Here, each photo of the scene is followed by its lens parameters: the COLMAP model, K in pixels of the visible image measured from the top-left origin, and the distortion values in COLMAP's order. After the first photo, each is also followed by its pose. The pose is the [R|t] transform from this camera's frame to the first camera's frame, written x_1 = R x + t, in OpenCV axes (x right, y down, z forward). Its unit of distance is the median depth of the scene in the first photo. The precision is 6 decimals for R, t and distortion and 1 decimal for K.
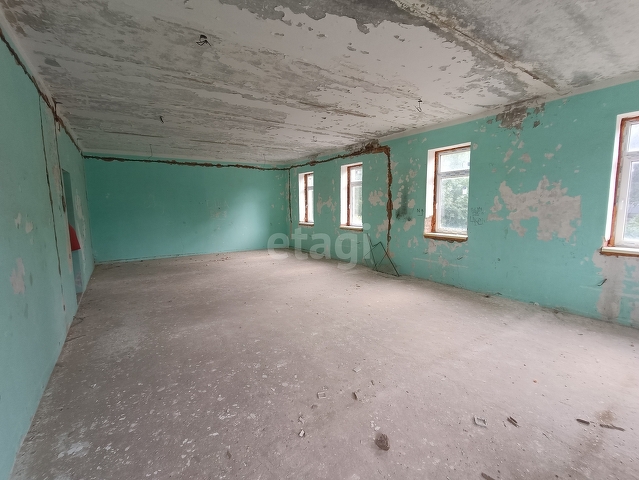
lens RADIAL K [[290.0, 0, 321.0], [0, 290.0, 240.4], [0, 0, 1]] dist [-0.007364, 0.000912]
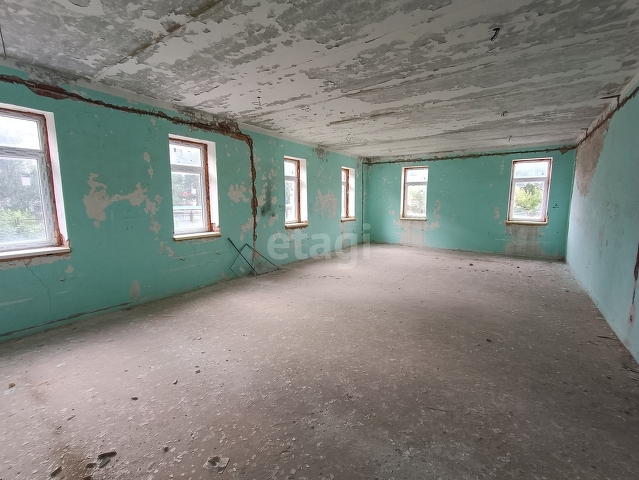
lens RADIAL K [[290.0, 0, 321.6], [0, 290.0, 239.5], [0, 0, 1]] dist [-0.007364, 0.000912]
pose [[-0.359160, -0.115208, 0.926138, -0.734001], [0.116790, 0.979002, 0.167076, -0.136332], [-0.925940, 0.168171, -0.338163, 1.163154]]
